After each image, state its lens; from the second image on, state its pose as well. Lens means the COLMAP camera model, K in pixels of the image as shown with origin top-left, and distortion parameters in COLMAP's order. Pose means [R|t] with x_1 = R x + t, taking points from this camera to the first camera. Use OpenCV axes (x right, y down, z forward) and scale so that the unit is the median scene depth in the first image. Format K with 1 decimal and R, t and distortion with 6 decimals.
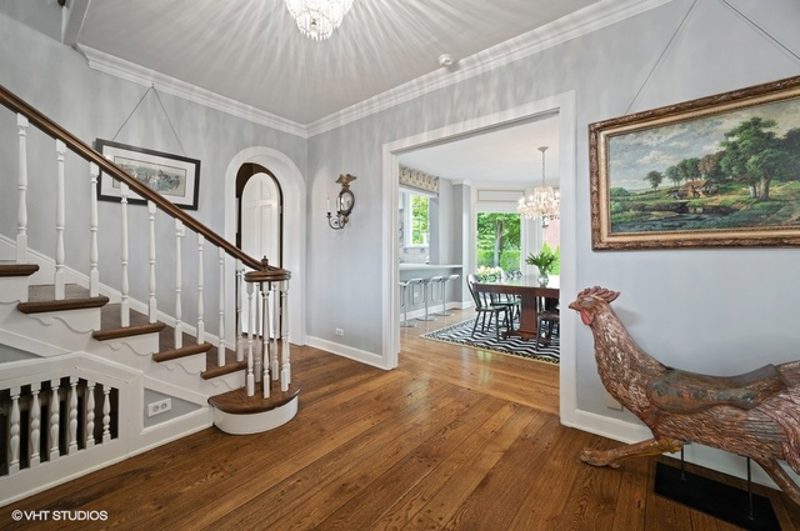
lens RADIAL K [[318.7, 0, 393.4], [0, 318.7, 249.4], [0, 0, 1]] dist [0.003367, 0.000451]
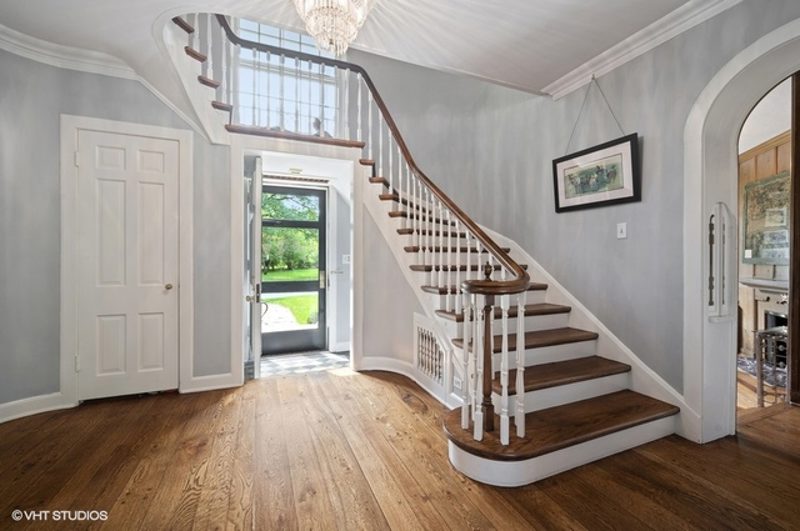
lens RADIAL K [[335.0, 0, 402.2], [0, 335.0, 259.6], [0, 0, 1]] dist [0.001772, 0.000187]
pose [[-0.453403, -0.003351, -0.891299, 0.329017], [0.010778, 0.999899, -0.009243, 0.014378], [0.891240, -0.013797, -0.453322, 0.872588]]
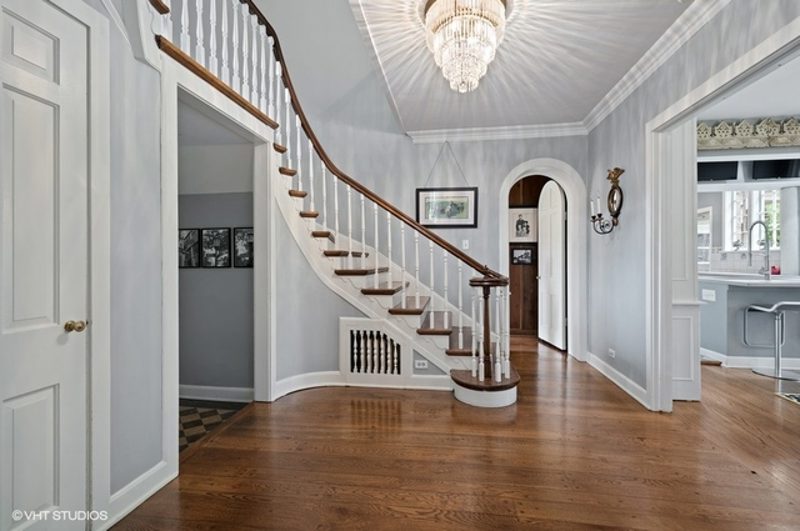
lens RADIAL K [[362.1, 0, 405.6], [0, 362.1, 261.4], [0, 0, 1]] dist [0.001189, 0.000049]
pose [[0.533324, -0.005215, -0.845895, 0.428951], [0.018961, 0.999803, 0.005790, -0.005366], [0.845698, -0.019127, 0.533318, 0.015698]]
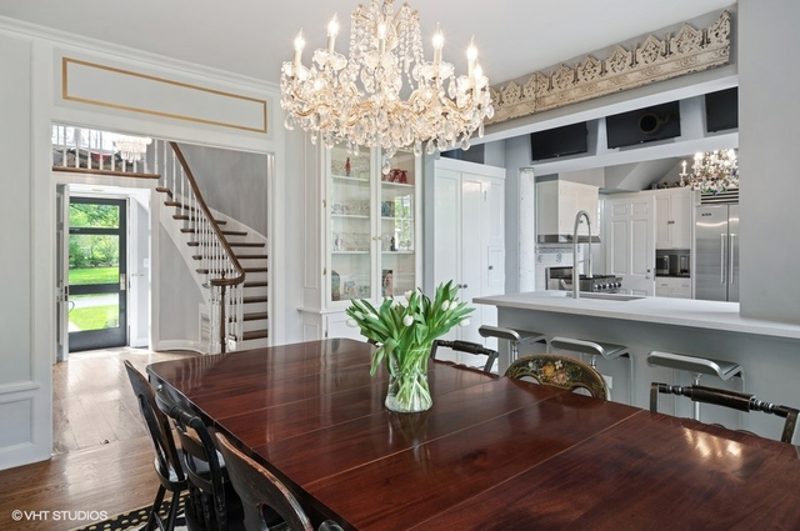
lens RADIAL K [[460.4, 0, 379.9], [0, 460.4, 245.8], [0, 0, 1]] dist [-0.000706, -0.000249]
pose [[-0.182342, -0.012032, -0.983162, 1.183688], [0.022059, 0.999623, -0.016324, -0.027696], [0.982988, -0.024664, -0.182008, 1.556484]]
